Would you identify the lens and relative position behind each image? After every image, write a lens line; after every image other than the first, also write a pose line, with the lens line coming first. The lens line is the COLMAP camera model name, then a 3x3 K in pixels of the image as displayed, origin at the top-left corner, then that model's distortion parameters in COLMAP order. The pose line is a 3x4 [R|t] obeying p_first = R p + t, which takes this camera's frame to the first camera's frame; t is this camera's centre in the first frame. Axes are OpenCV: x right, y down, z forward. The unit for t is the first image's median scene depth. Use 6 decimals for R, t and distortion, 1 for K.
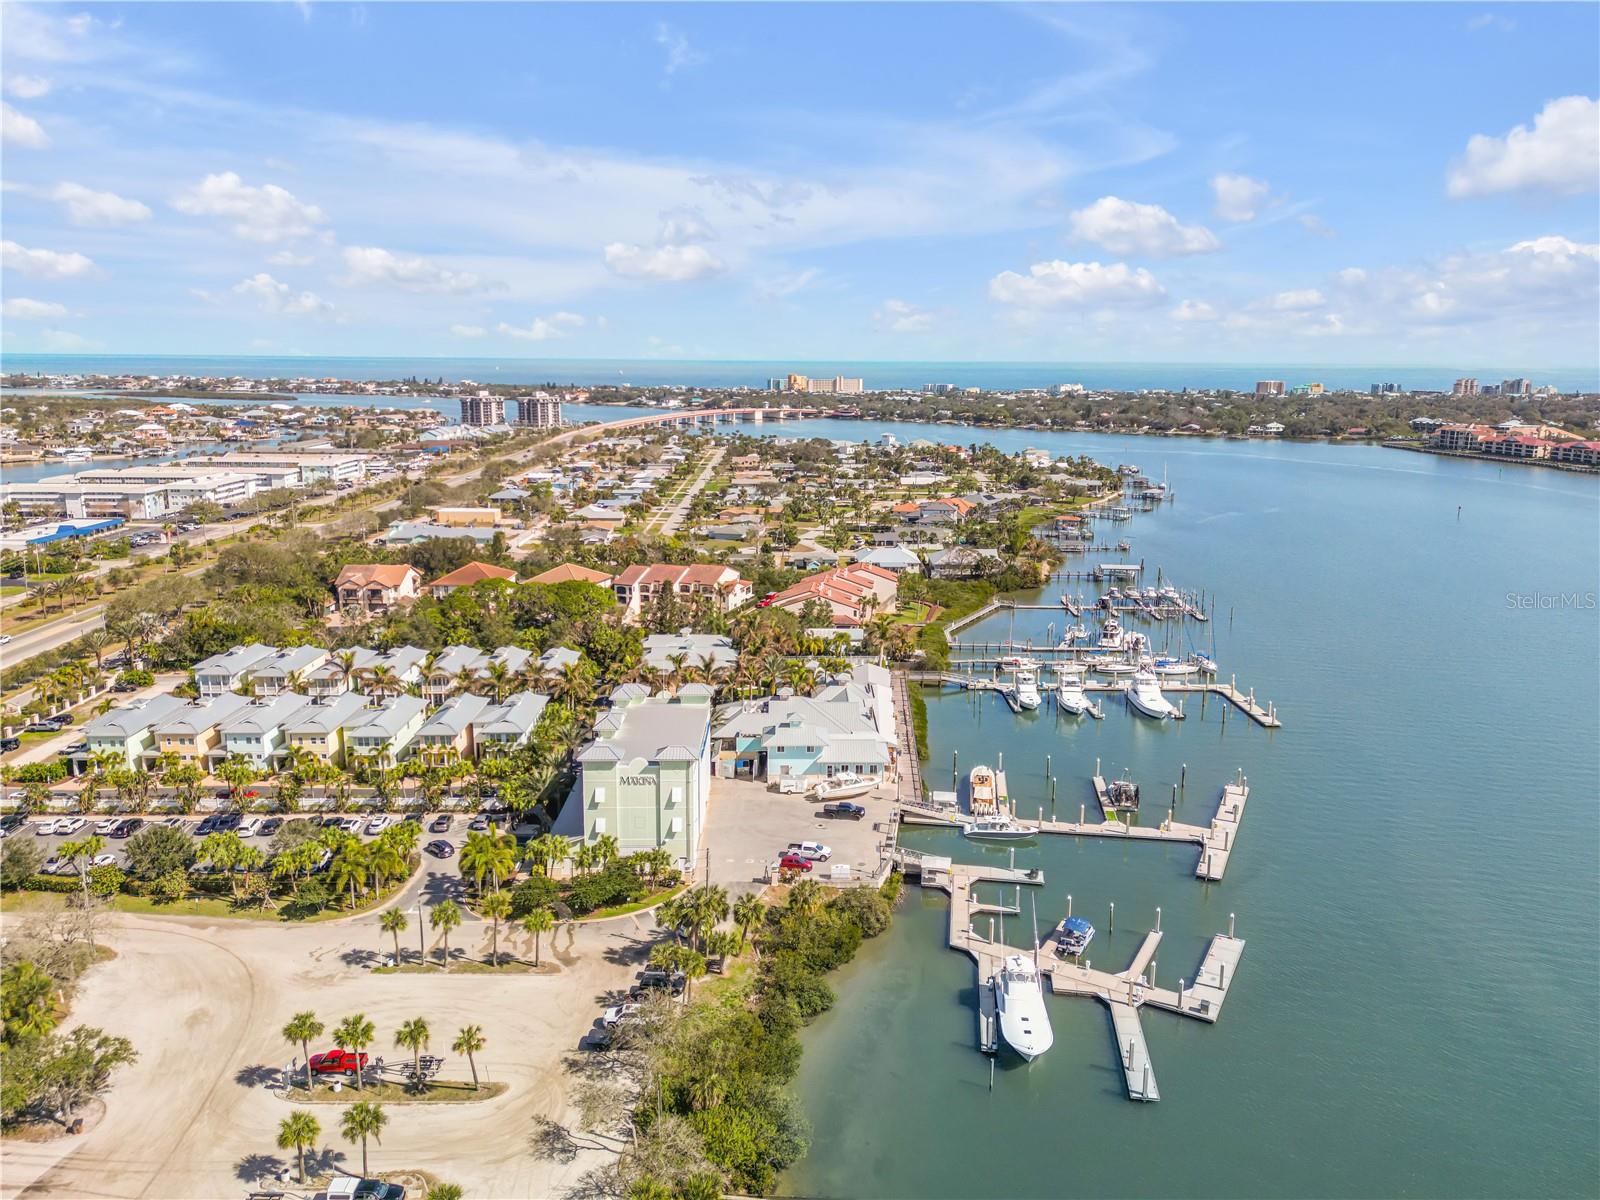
lens RADIAL K [[1134.2, 0, 794.4], [0, 1134.2, 578.5], [0, 0, 1]] dist [0.053005, -0.031871]
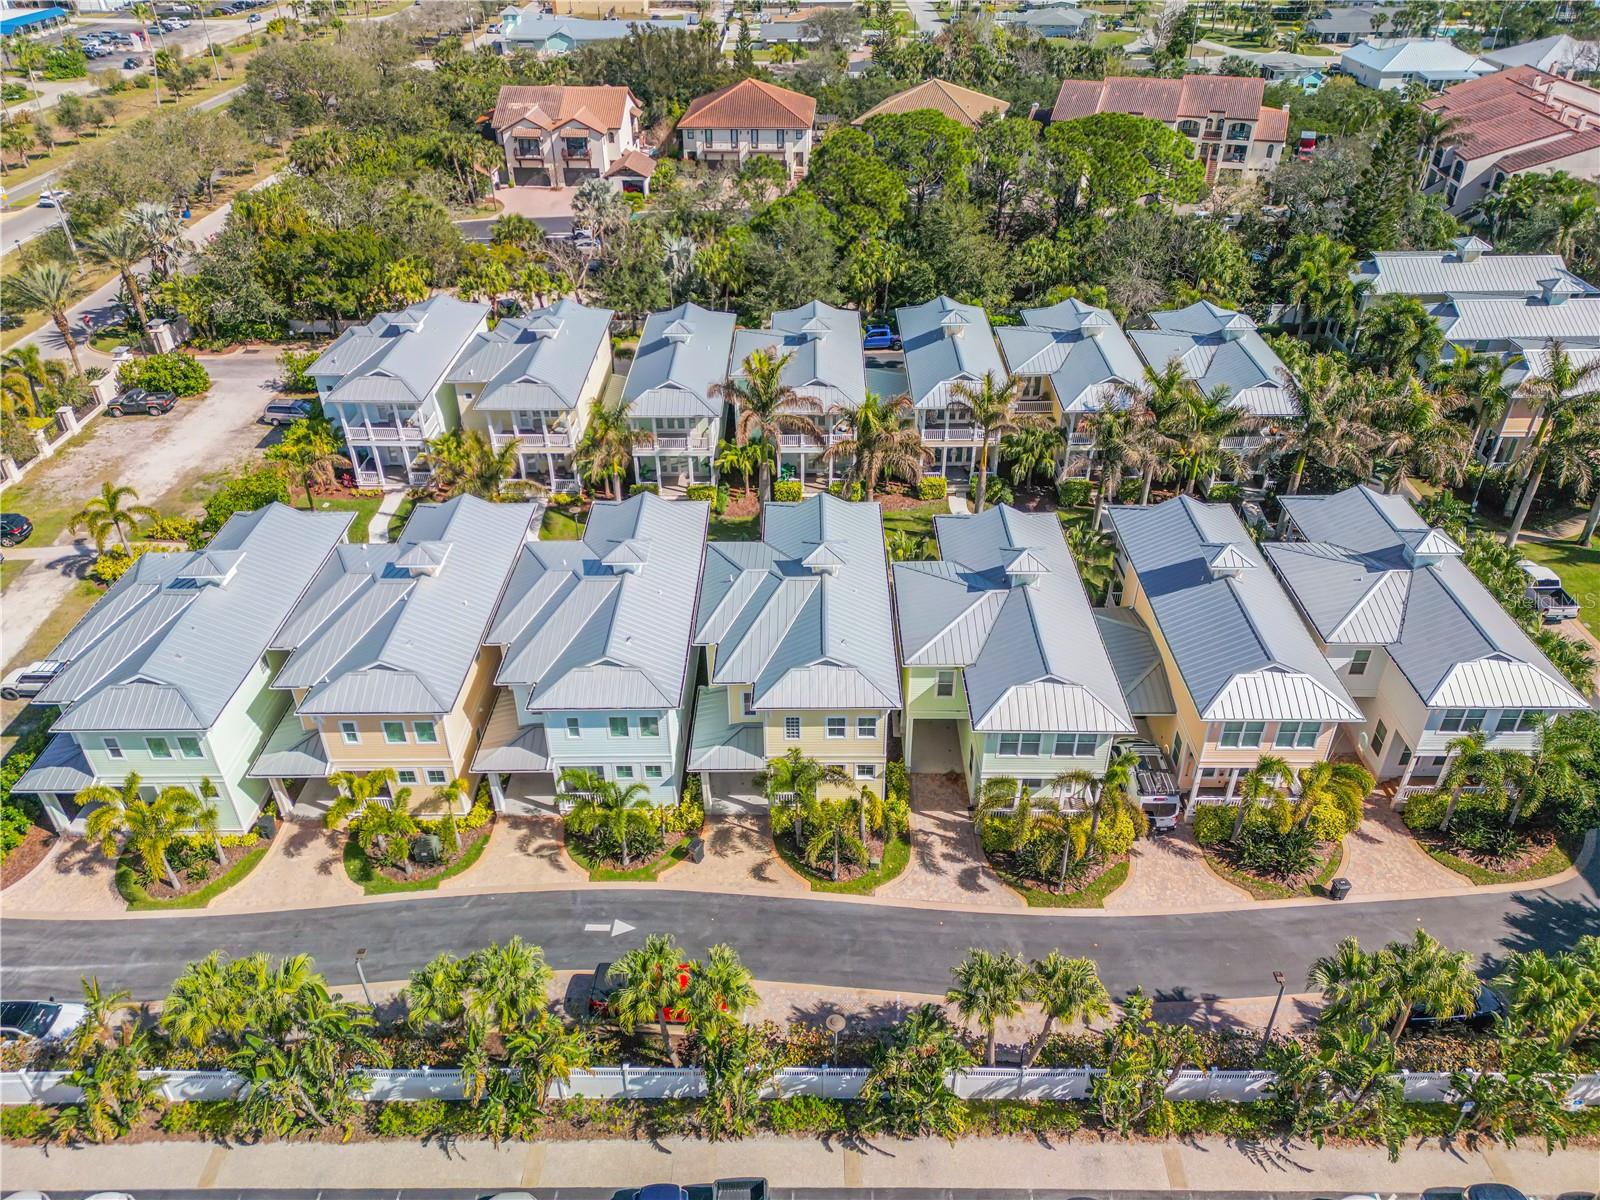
lens RADIAL K [[1134.2, 0, 794.4], [0, 1134.2, 578.5], [0, 0, 1]] dist [0.053005, -0.031871]
pose [[0.999758, -0.002797, -0.021834, -0.256941], [0.010841, 0.925829, 0.377787, -0.000288], [0.019158, -0.377932, 0.925635, 0.452836]]
